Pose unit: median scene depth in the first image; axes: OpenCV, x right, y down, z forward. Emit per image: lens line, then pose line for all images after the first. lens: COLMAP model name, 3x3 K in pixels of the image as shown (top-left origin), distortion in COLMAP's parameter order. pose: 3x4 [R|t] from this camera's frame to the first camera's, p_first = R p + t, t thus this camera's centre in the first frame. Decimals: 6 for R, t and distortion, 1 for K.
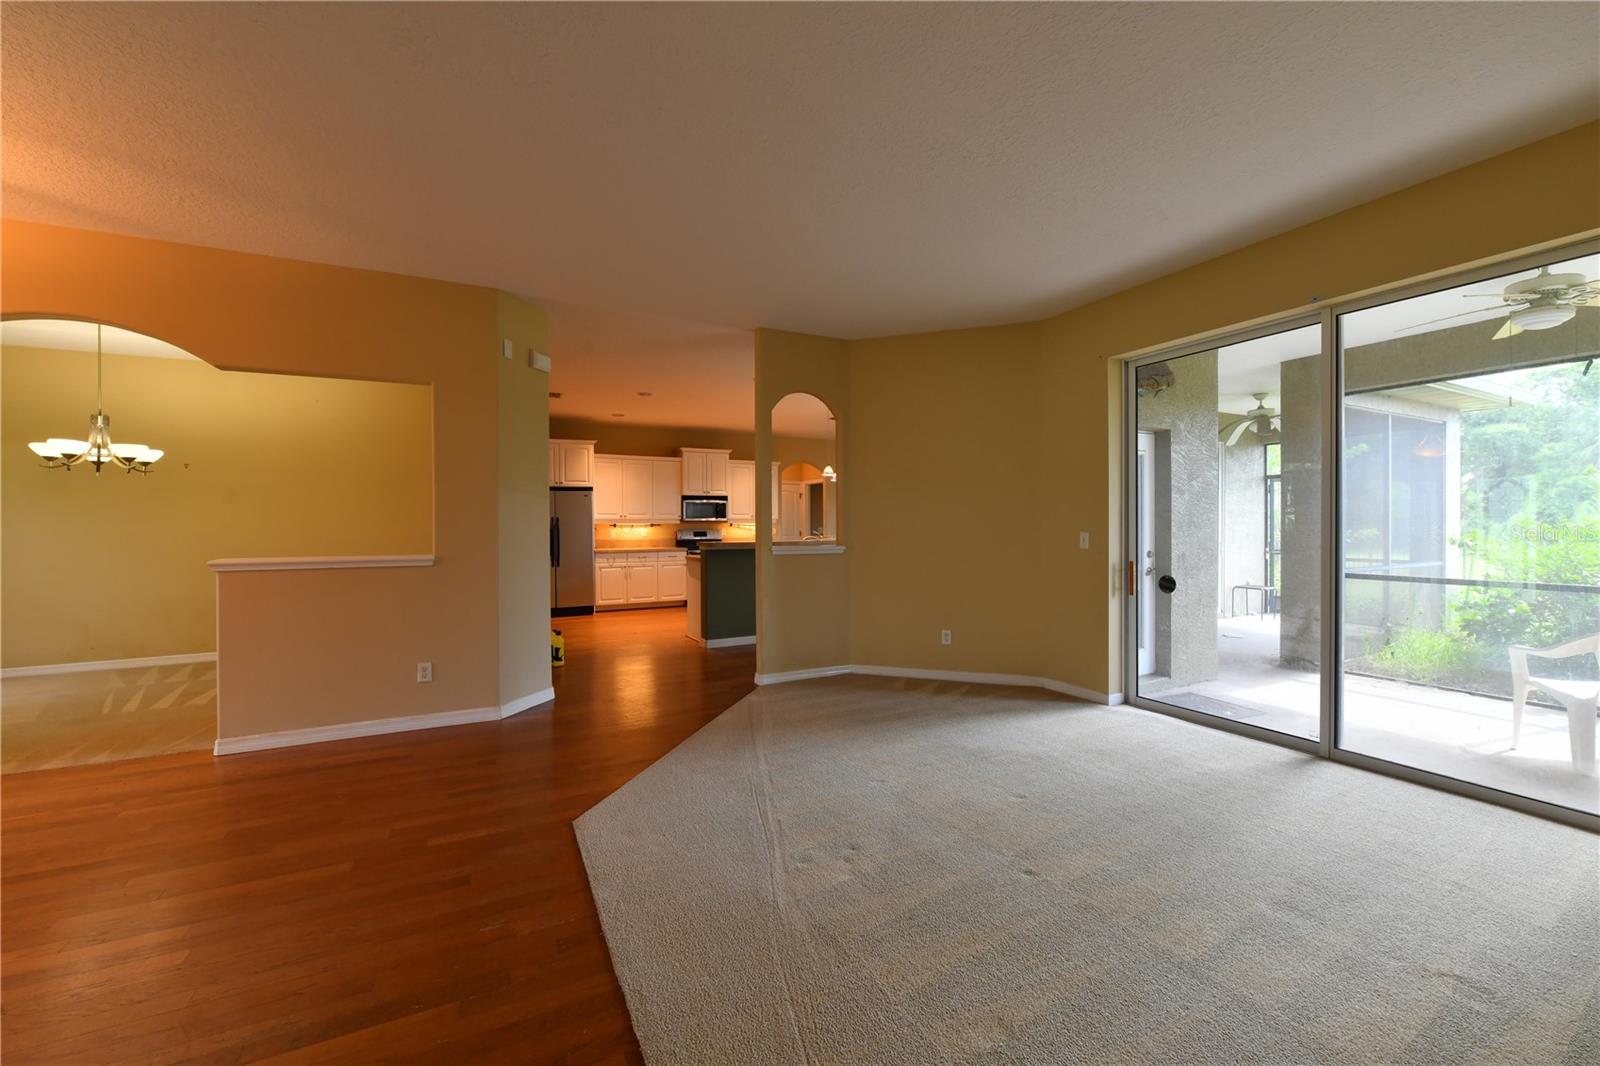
lens RADIAL K [[629.7, 0, 802.3], [0, 629.7, 535.8], [0, 0, 1]] dist [-0.001168, 0.000000]
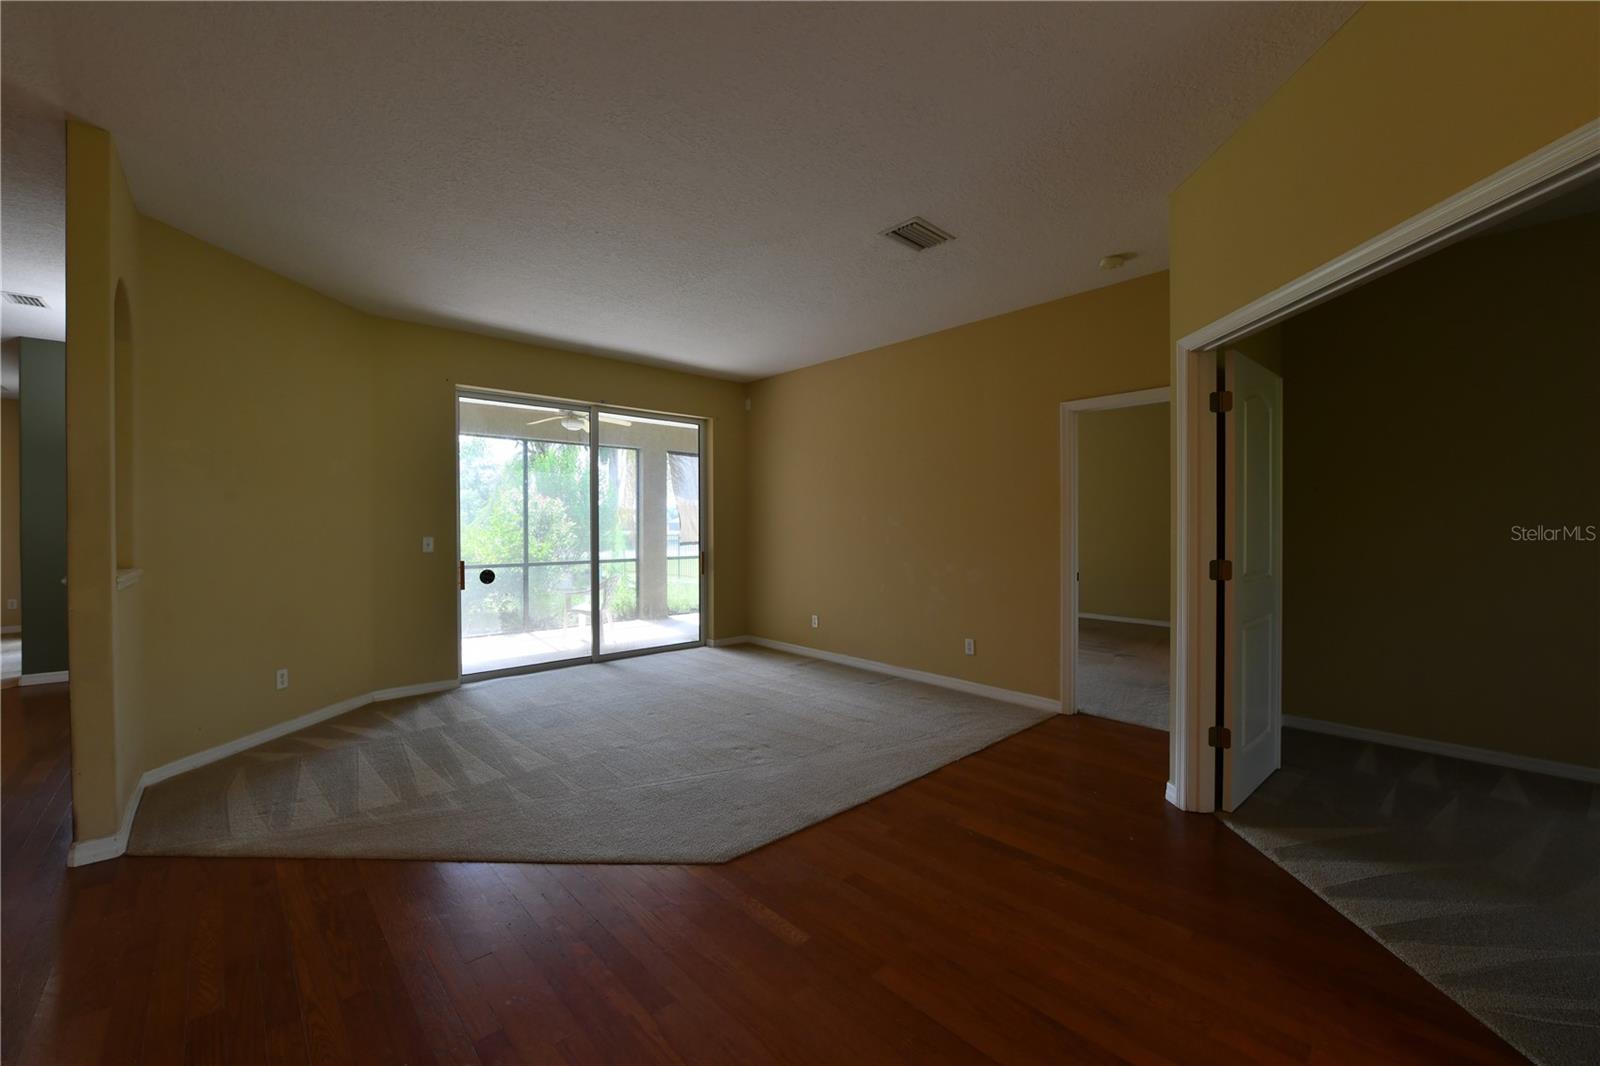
lens RADIAL K [[629.7, 0, 799.3], [0, 629.7, 528.3], [0, 0, 1]] dist [-0.001168, 0.000000]
pose [[-0.264276, 0.003570, 0.964441, -1.855405], [0.017604, 0.999844, 0.001123, -0.027041], [-0.964286, 0.017274, -0.264298, 1.662397]]
